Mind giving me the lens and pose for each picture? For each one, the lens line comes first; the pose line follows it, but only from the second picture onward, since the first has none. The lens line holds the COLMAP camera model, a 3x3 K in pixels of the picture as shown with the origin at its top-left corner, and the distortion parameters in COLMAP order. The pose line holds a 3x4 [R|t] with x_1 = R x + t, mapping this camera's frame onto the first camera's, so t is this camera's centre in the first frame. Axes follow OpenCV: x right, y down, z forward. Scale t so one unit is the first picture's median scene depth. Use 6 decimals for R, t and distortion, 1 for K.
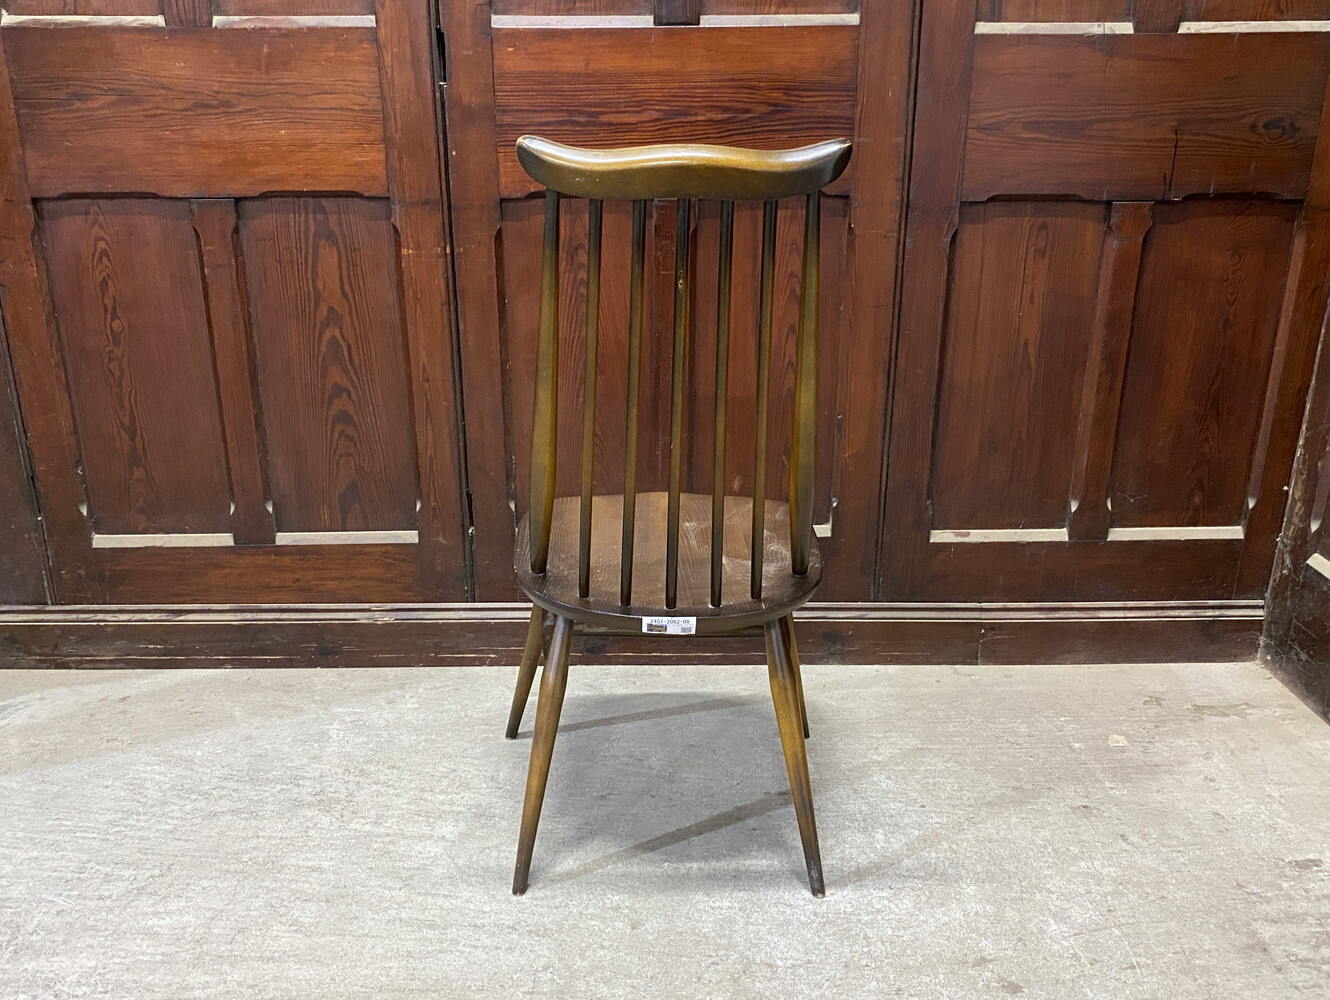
lens RADIAL K [[1183.4, 0, 660.3], [0, 1183.4, 502.3], [0, 0, 1]] dist [-0.005266, 0.002355]
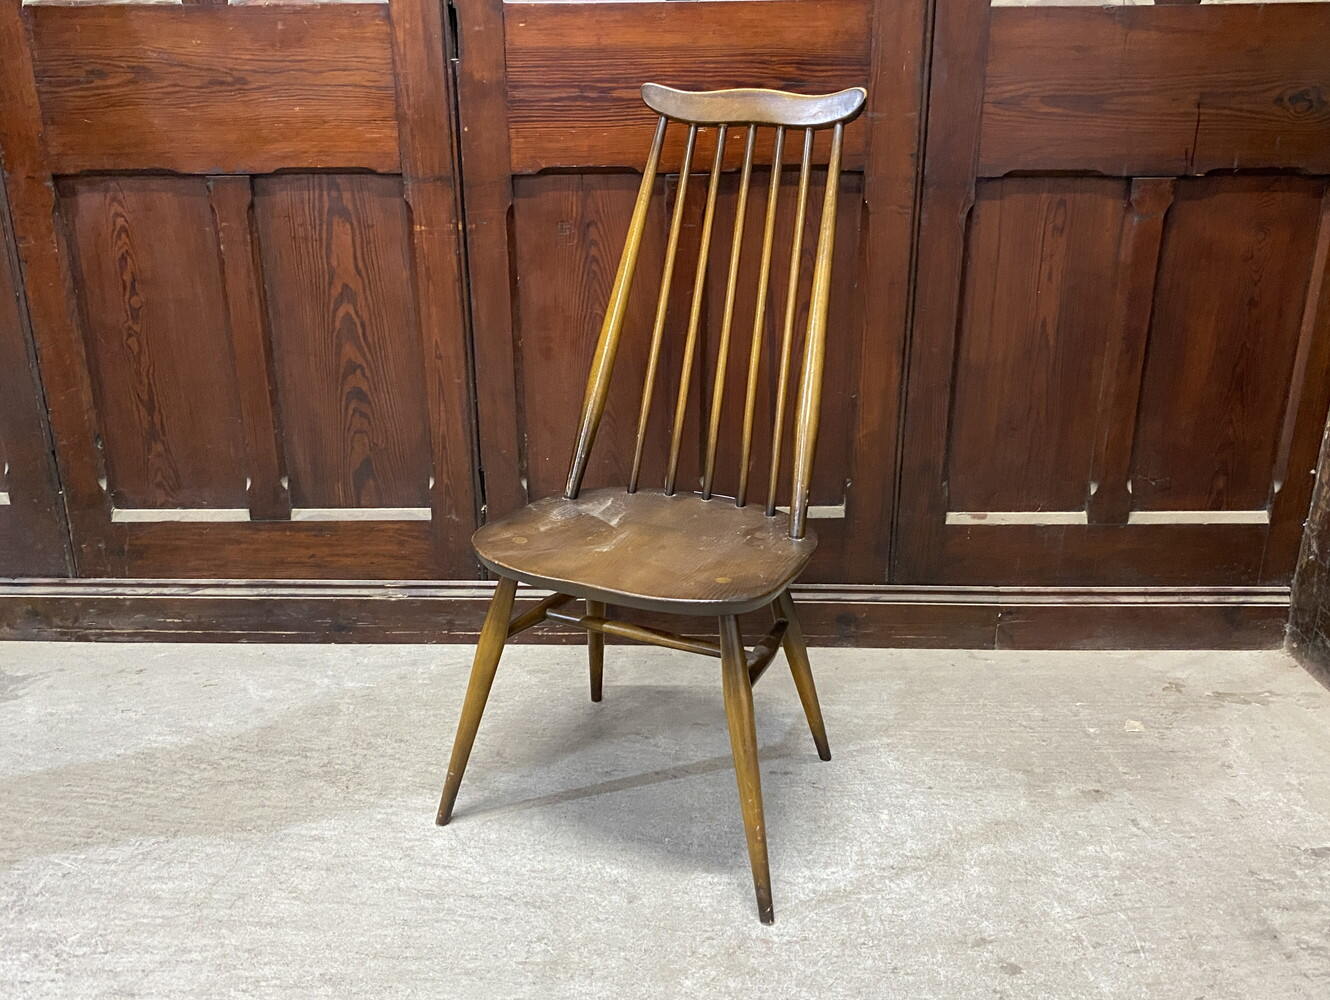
lens RADIAL K [[1184.0, 0, 659.4], [0, 1184.0, 498.0], [0, 0, 1]] dist [-0.003836, 0.001388]
pose [[0.999328, 0.008010, -0.035760, 0.027443], [-0.007987, 0.999968, 0.000801, 0.014813], [0.035766, -0.000515, 0.999360, 0.003601]]
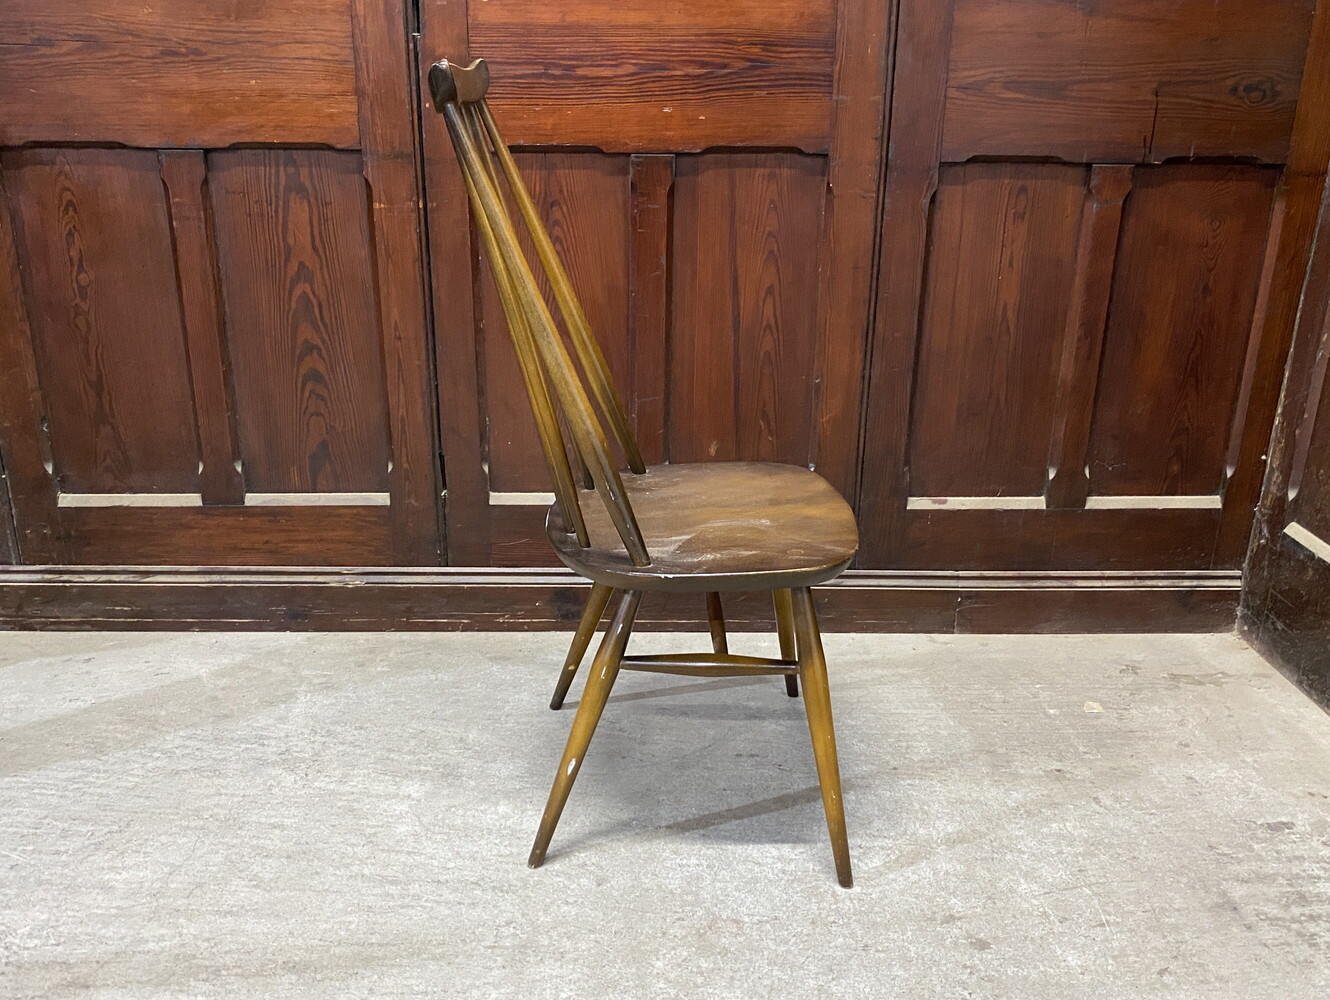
lens RADIAL K [[1185.0, 0, 665.0], [0, 1185.0, 500.0], [0, 0, 1]] dist [-0.007701, 0.006637]
pose [[0.999882, 0.008215, 0.012983, 0.013233], [-0.008260, 0.999960, 0.003416, 0.027931], [-0.012955, -0.003522, 0.999910, 0.010252]]
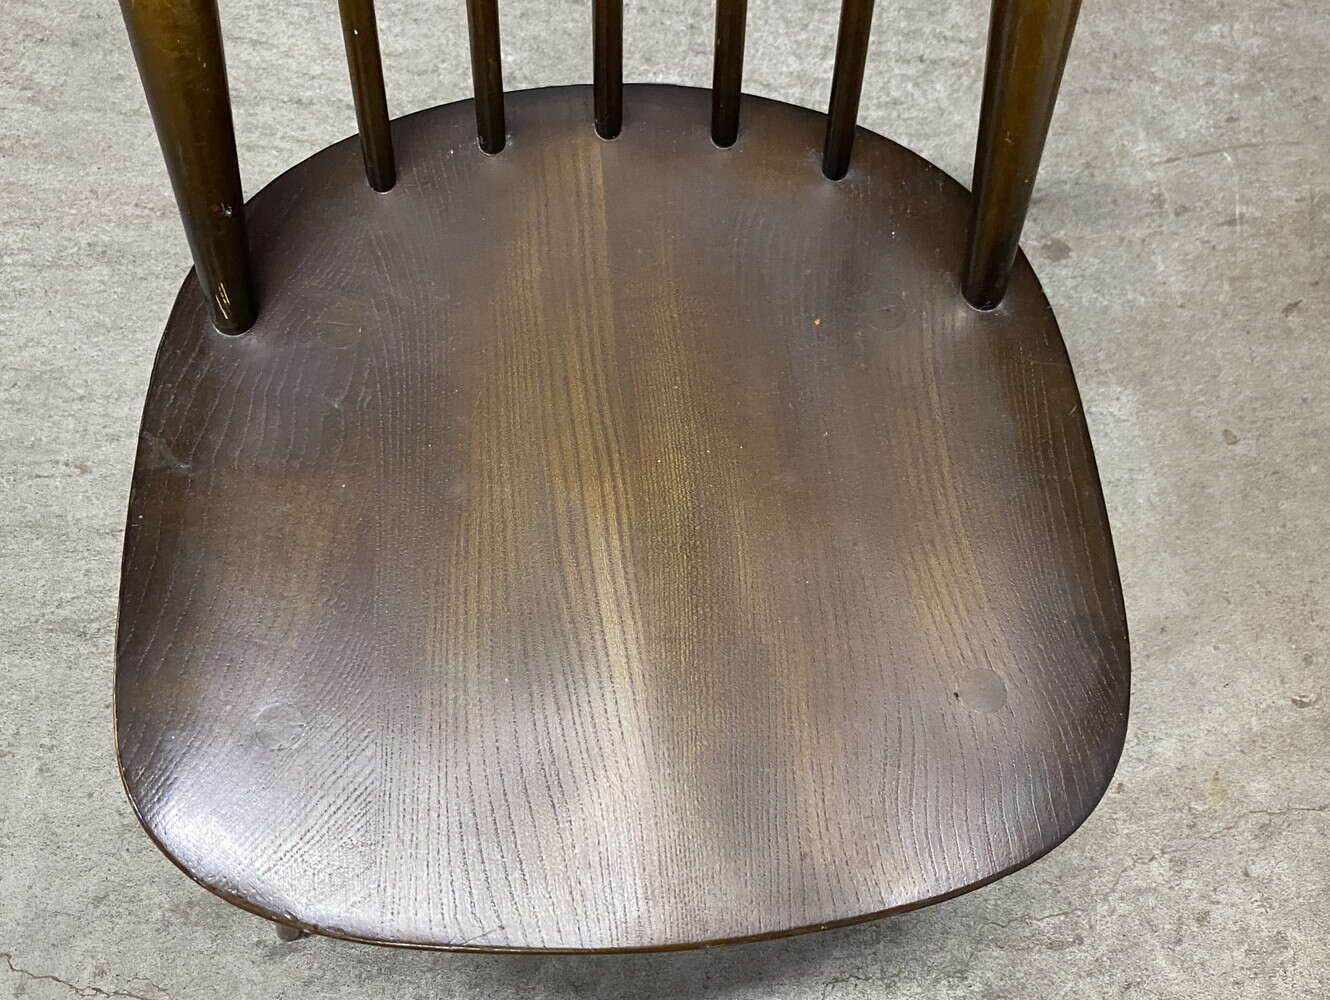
lens RADIAL K [[1189.5, 0, 658.7], [0, 1189.5, 497.5], [0, 0, 1]] dist [-0.008795, 0.010118]
pose [[0.998410, 0.052148, 0.021398, 0.036919], [-0.048784, 0.609241, 0.791483, -0.041763], [0.028238, -0.791268, 0.610817, 0.323564]]
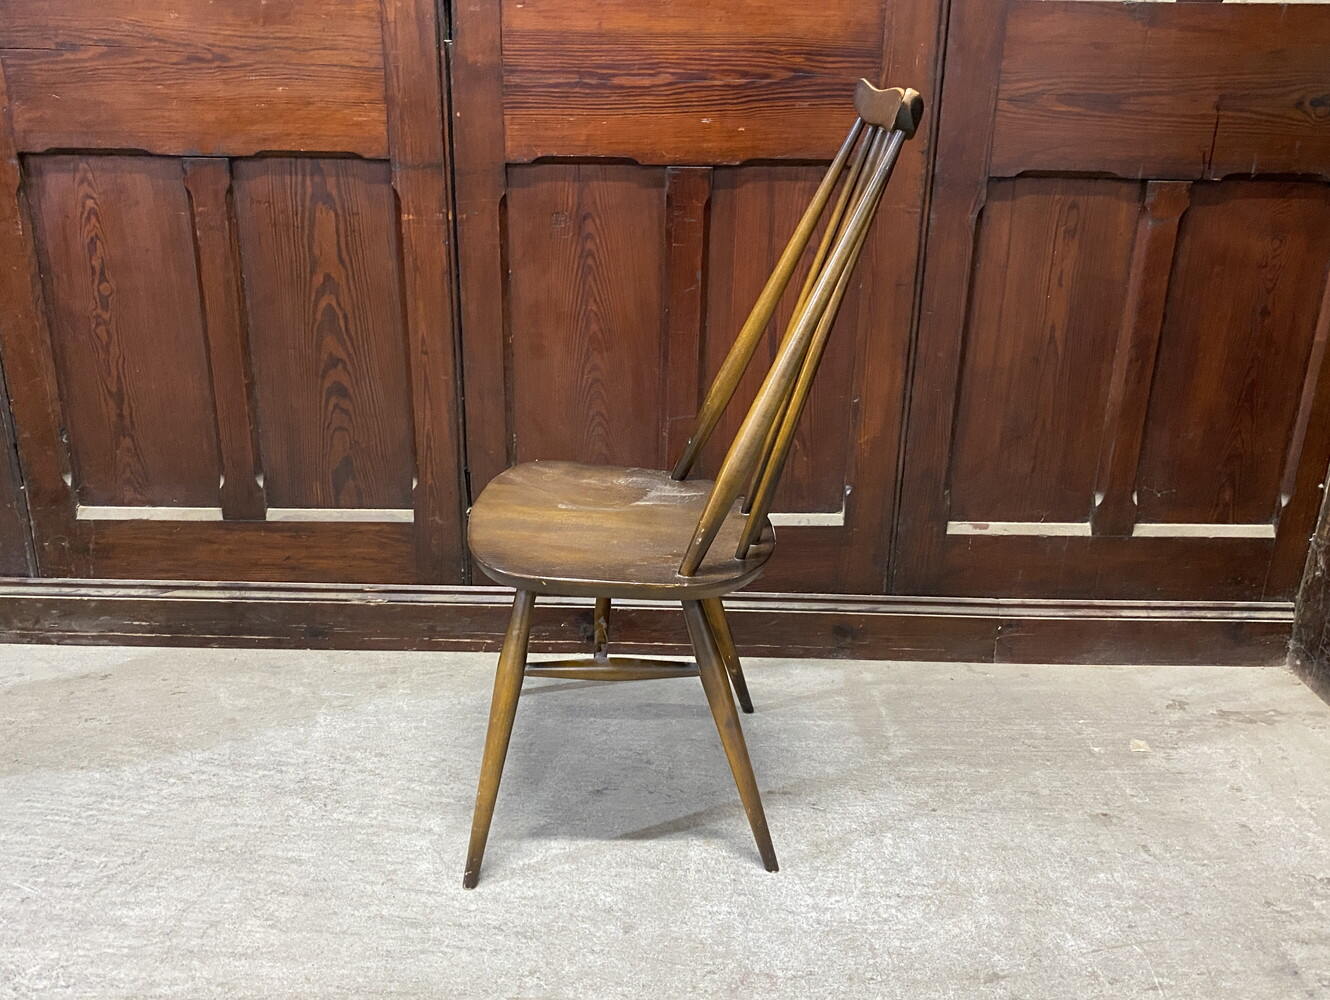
lens RADIAL K [[1189.5, 0, 658.7], [0, 1189.5, 497.5], [0, 0, 1]] dist [-0.008795, 0.010118]
pose [[0.999695, 0.022944, -0.009179, 0.003144], [-0.022890, 0.999720, 0.005958, 0.004402], [0.009313, -0.005746, 0.999940, 0.039632]]
